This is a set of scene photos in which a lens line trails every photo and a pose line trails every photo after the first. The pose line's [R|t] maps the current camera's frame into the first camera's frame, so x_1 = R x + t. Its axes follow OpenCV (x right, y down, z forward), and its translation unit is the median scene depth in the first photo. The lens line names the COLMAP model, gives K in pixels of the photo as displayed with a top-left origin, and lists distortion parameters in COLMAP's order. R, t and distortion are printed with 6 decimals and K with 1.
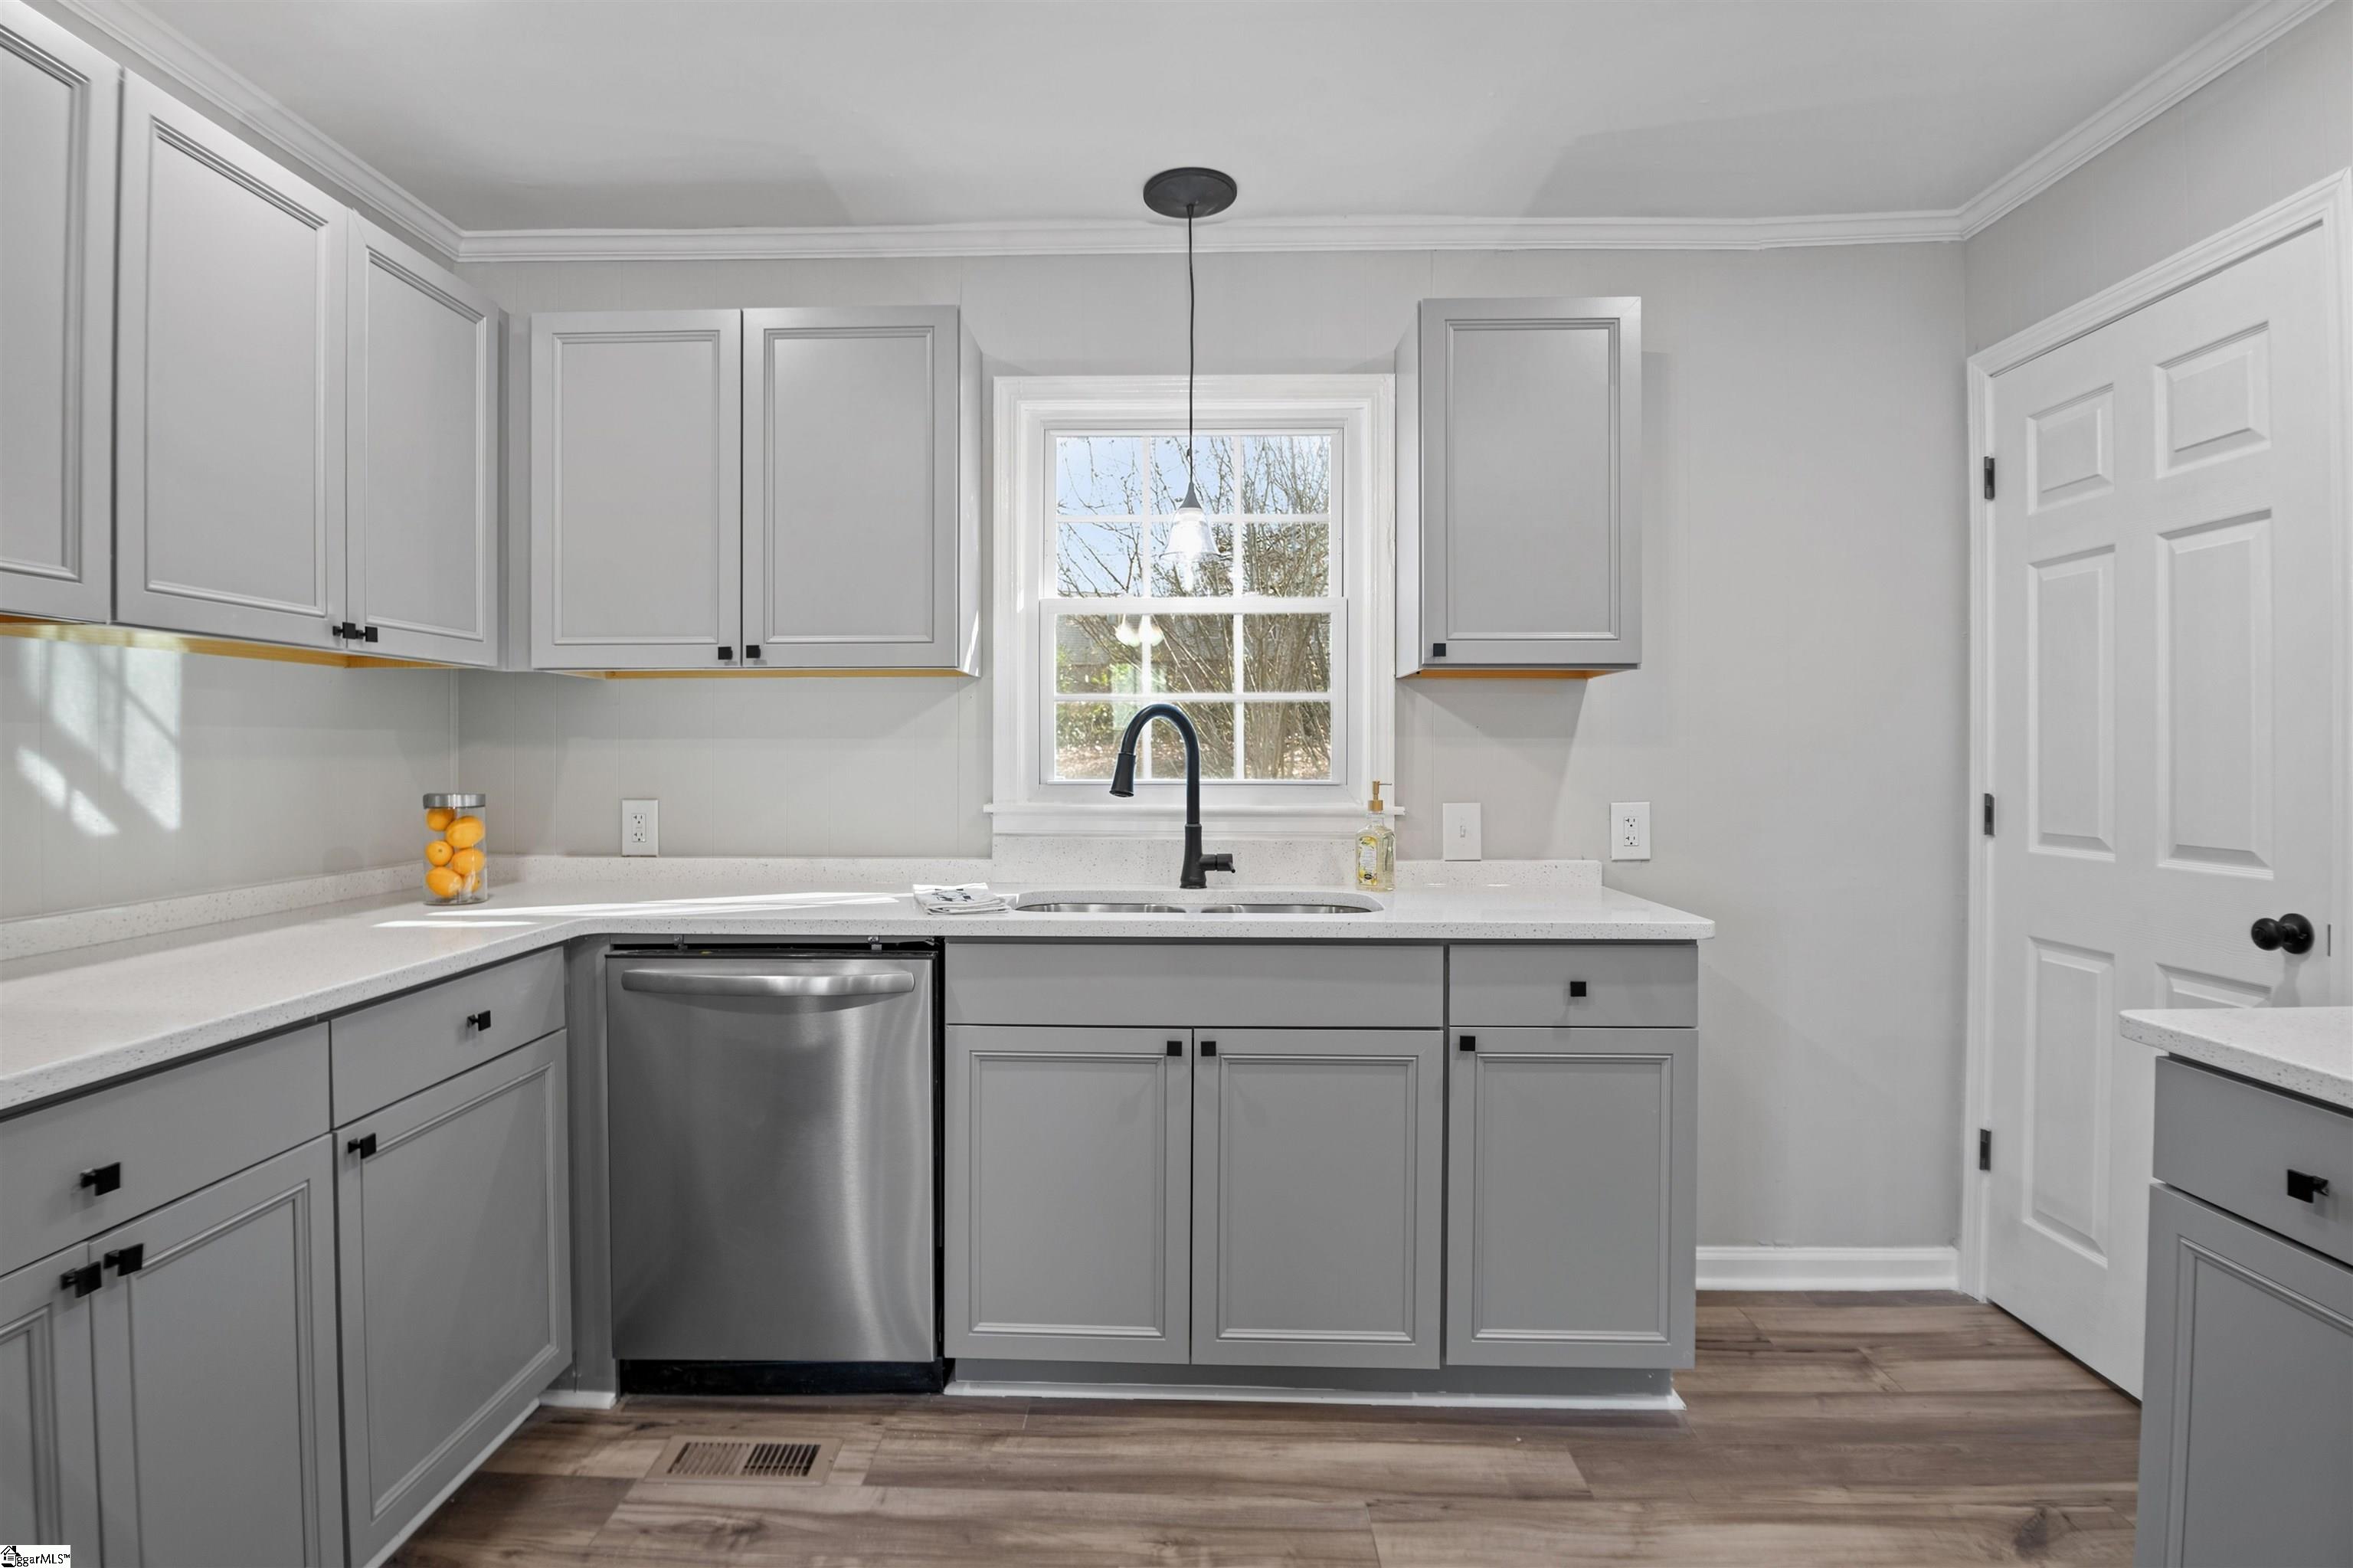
lens RADIAL K [[1267.6, 0, 1164.0], [0, 1267.6, 759.4], [0, 0, 1]] dist [-0.001250, -0.001270]
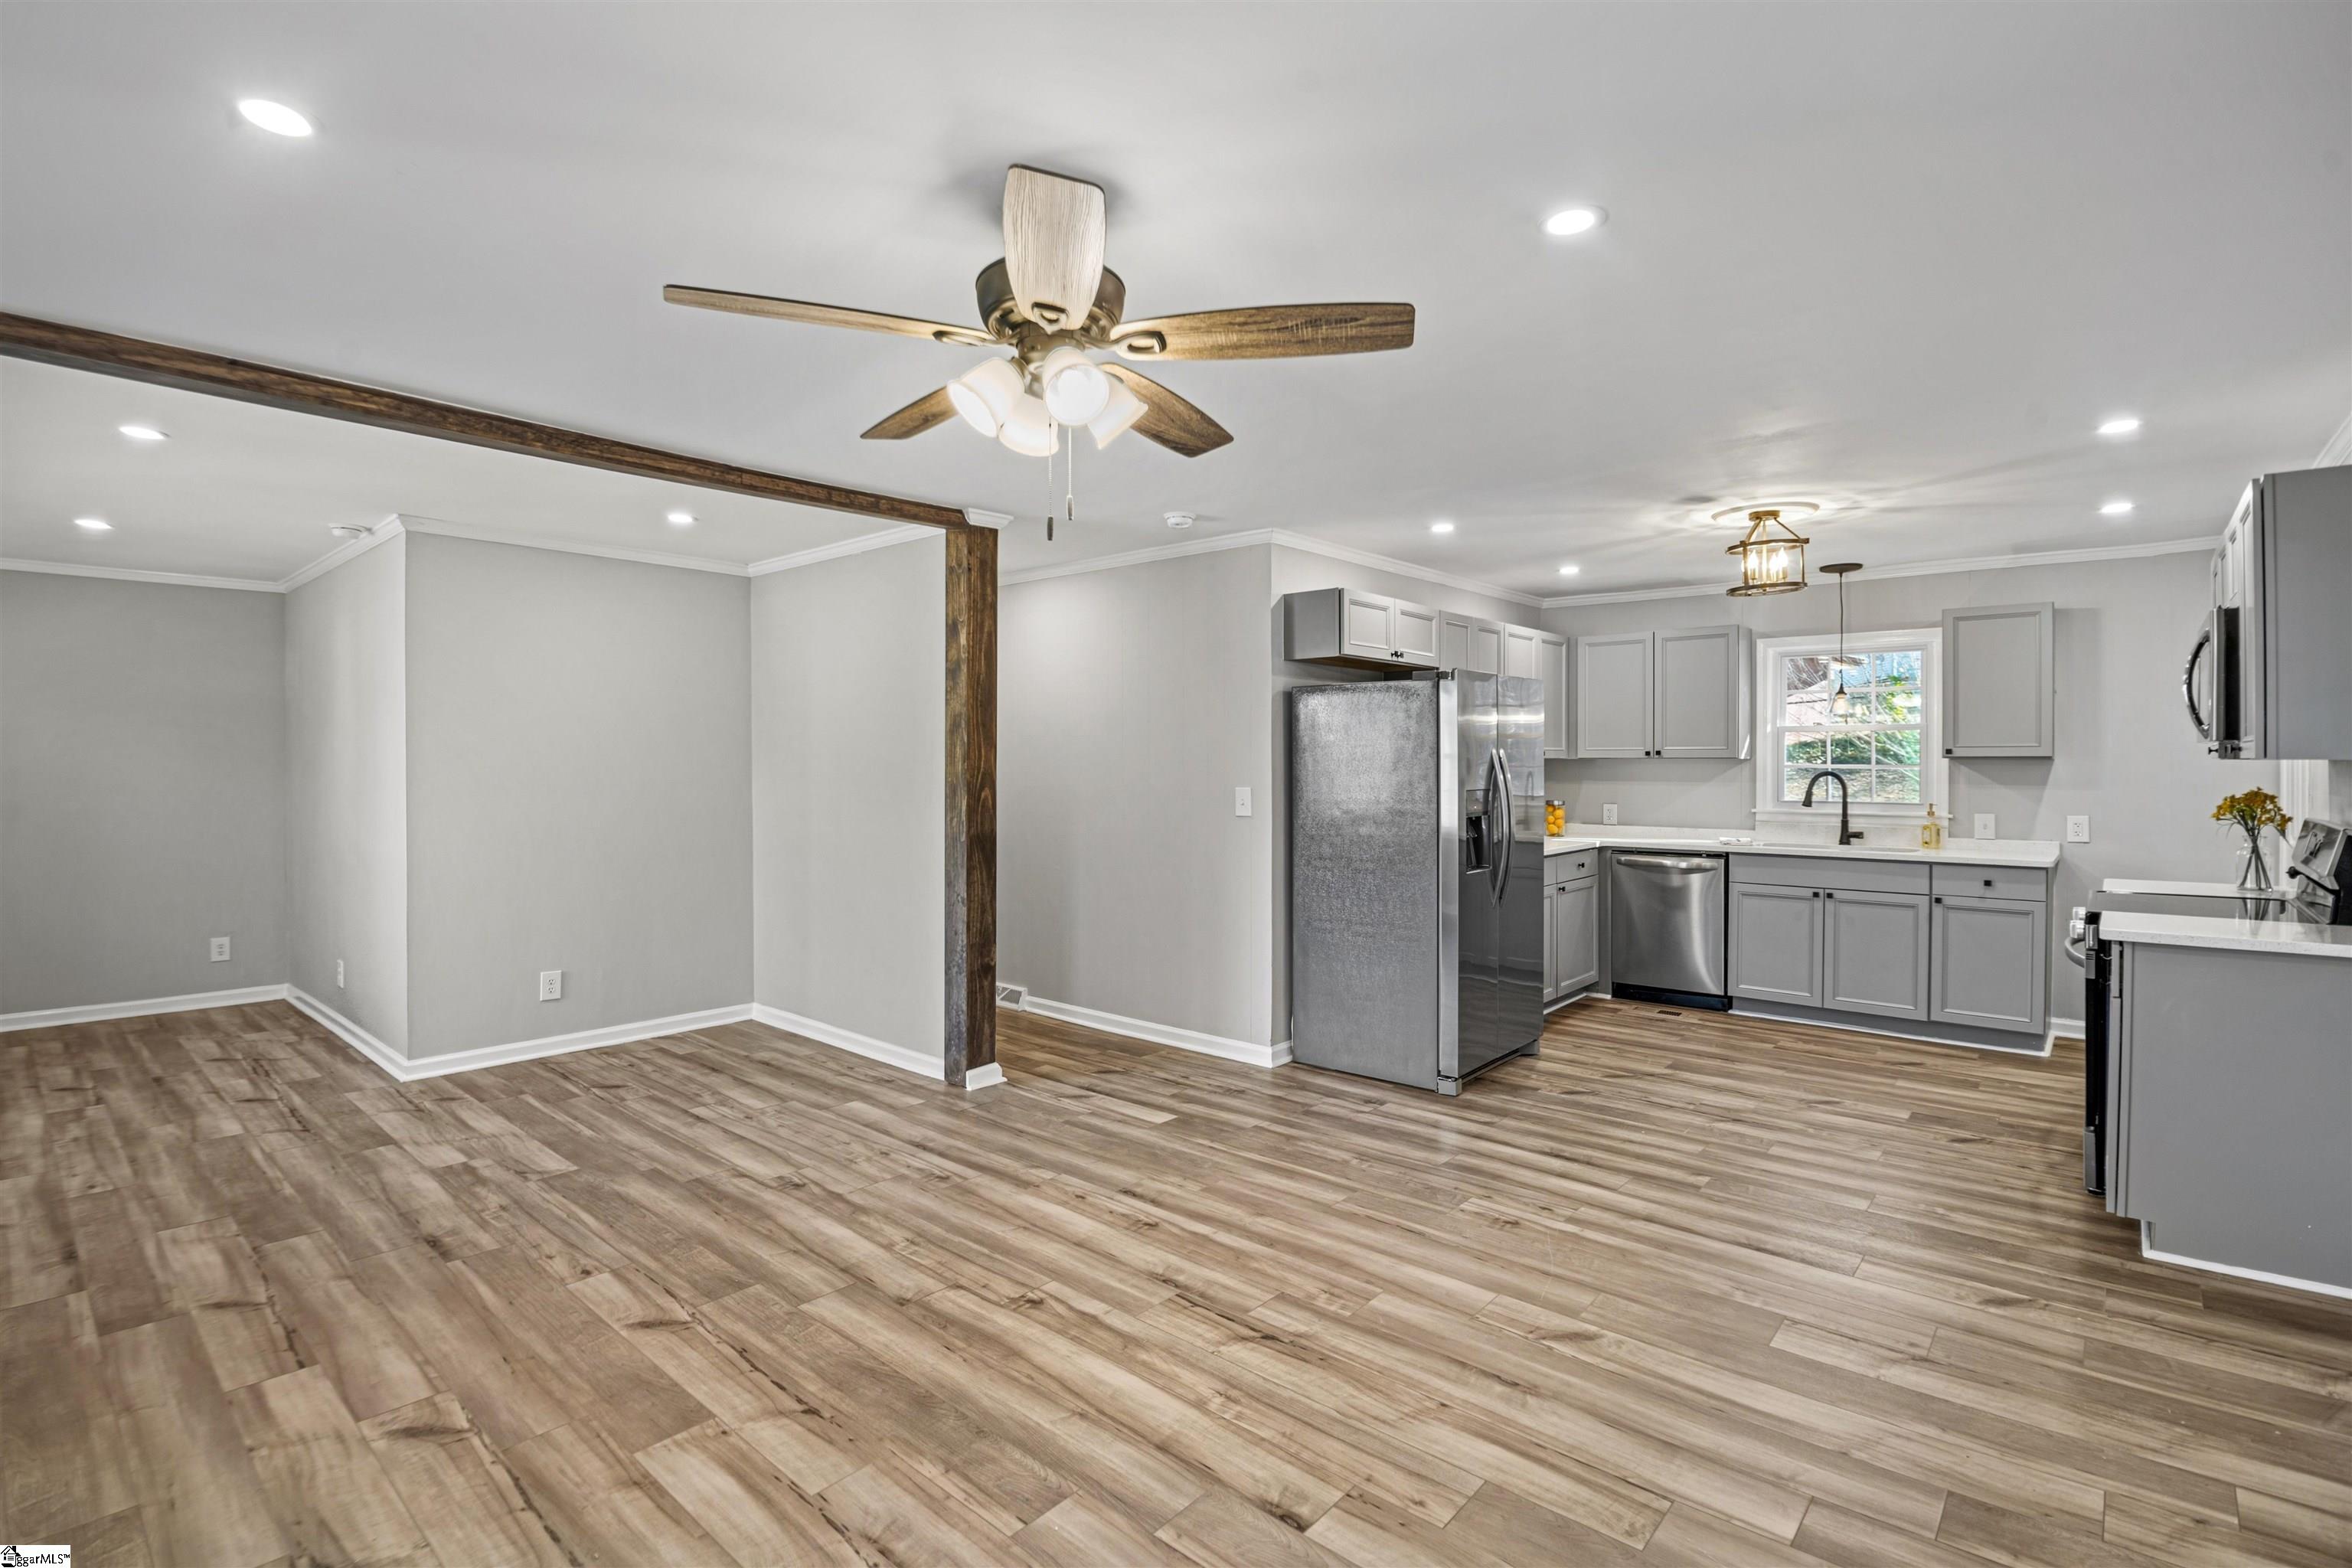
lens RADIAL K [[1107.6, 0, 1133.4], [0, 1107.6, 757.9], [0, 0, 1]] dist [-0.002929, -0.013866]
pose [[0.751363, -0.002937, -0.659882, 0.476511], [-0.003318, 0.999961, -0.008229, -0.054450], [0.659880, 0.008372, 0.751324, -1.826482]]
